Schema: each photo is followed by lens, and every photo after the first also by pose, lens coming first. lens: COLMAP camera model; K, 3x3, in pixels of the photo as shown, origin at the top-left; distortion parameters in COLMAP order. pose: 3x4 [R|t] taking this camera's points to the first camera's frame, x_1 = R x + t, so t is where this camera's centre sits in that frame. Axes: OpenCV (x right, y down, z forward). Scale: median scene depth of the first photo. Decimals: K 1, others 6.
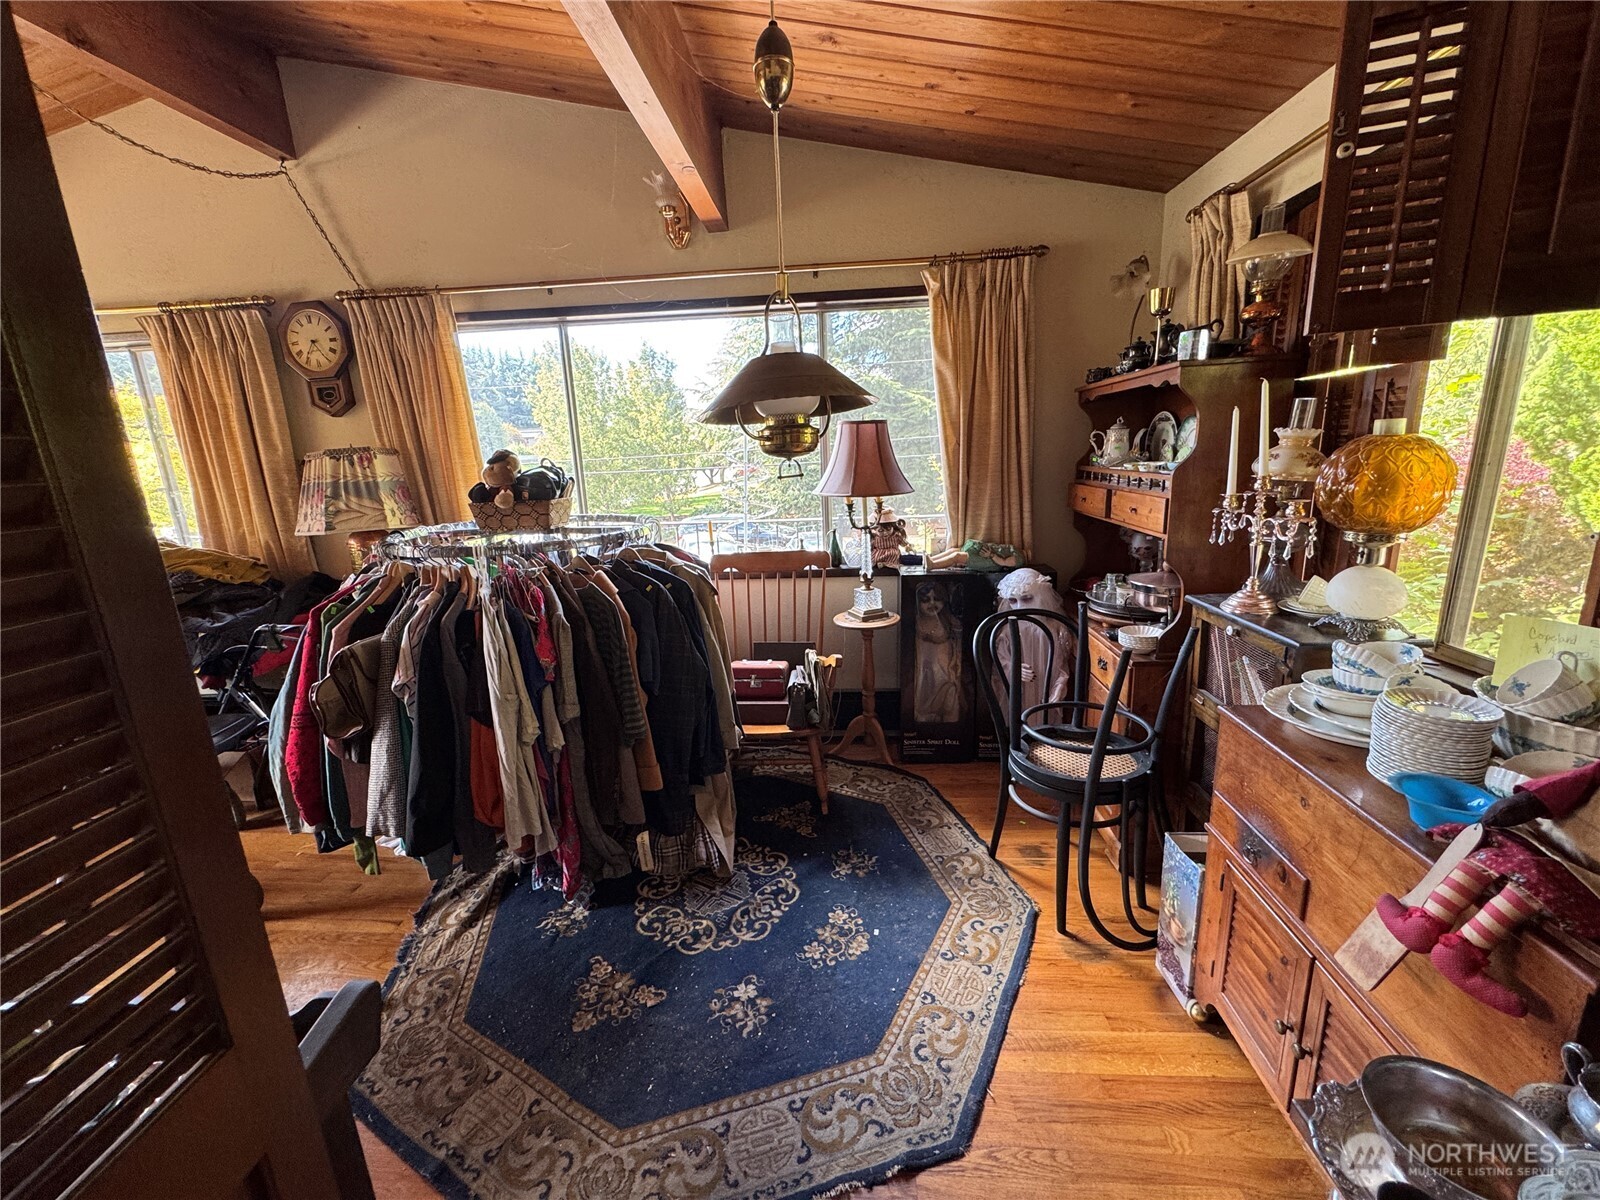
lens RADIAL K [[637.1, 0, 797.4], [0, 637.1, 590.4], [0, 0, 1]] dist [-0.003579, 0.000074]
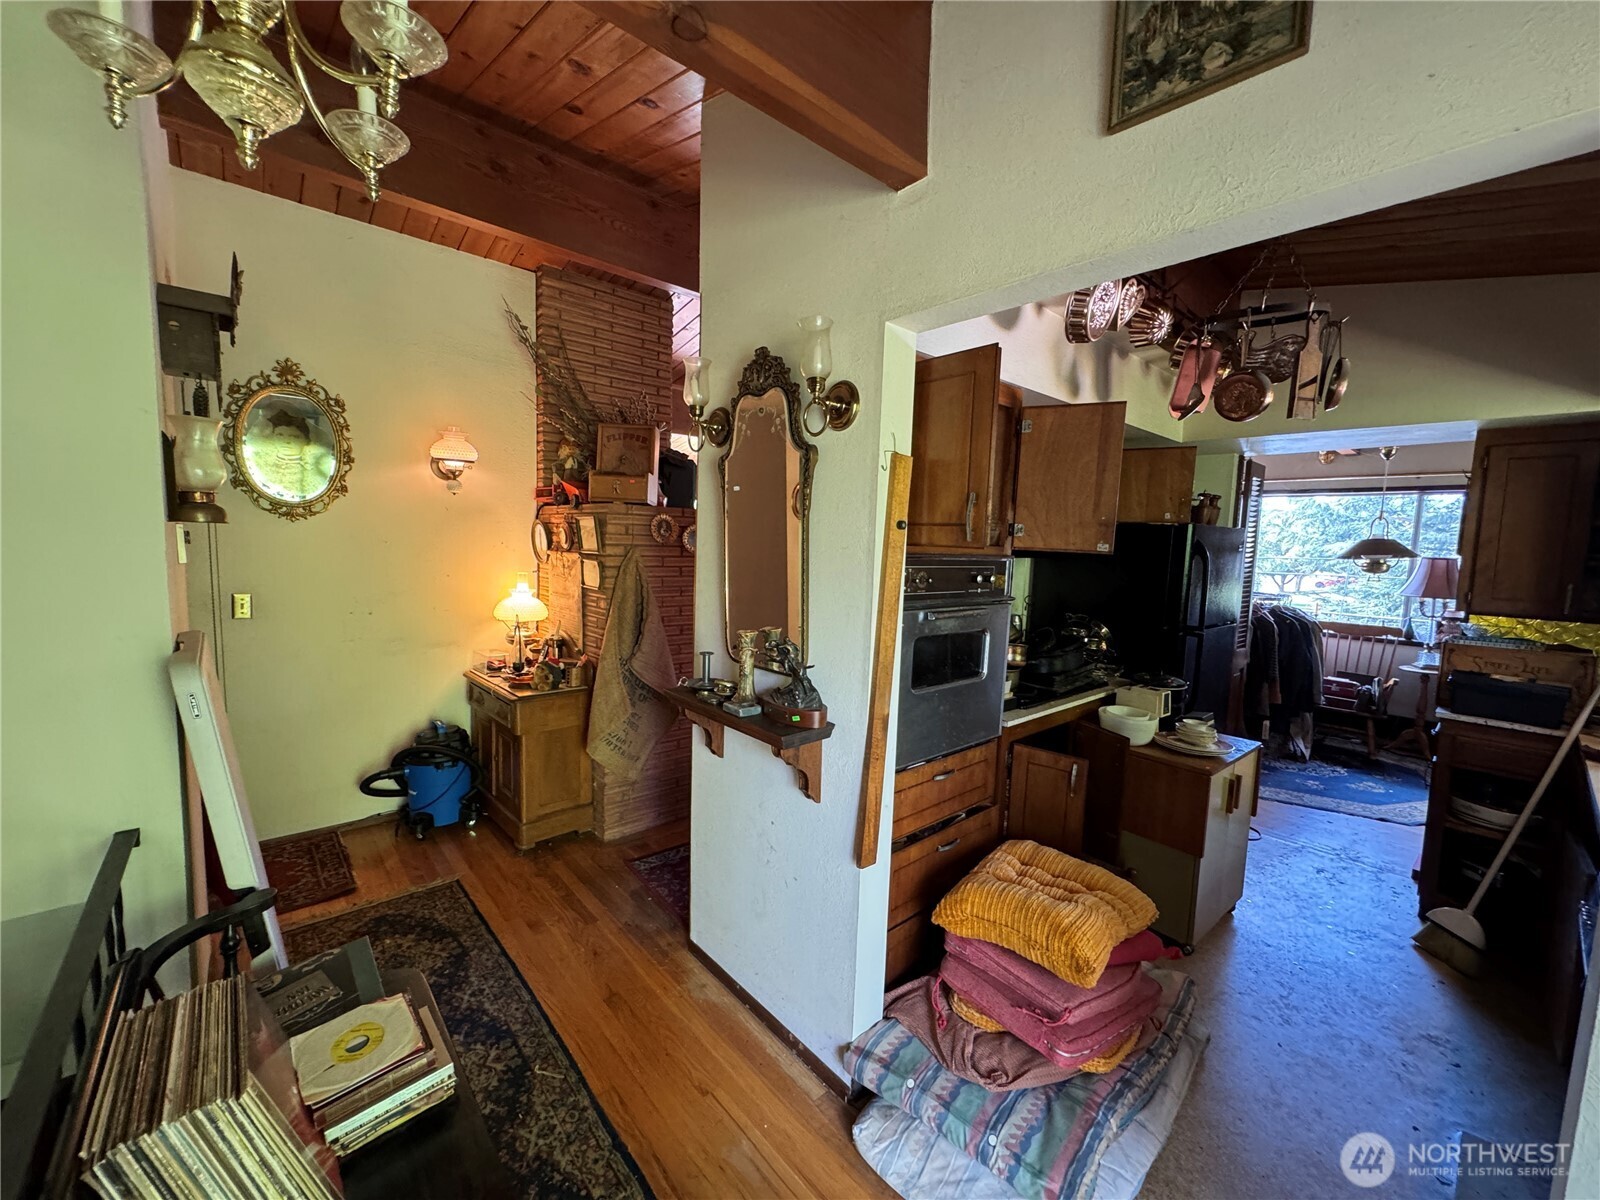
lens RADIAL K [[637.1, 0, 797.1], [0, 637.1, 598.7], [0, 0, 1]] dist [-0.003579, 0.000074]
pose [[0.707143, 0.129763, -0.695062, 0.079693], [-0.213636, 0.976283, -0.035085, 0.289766], [0.674024, 0.173301, 0.718093, -1.452212]]
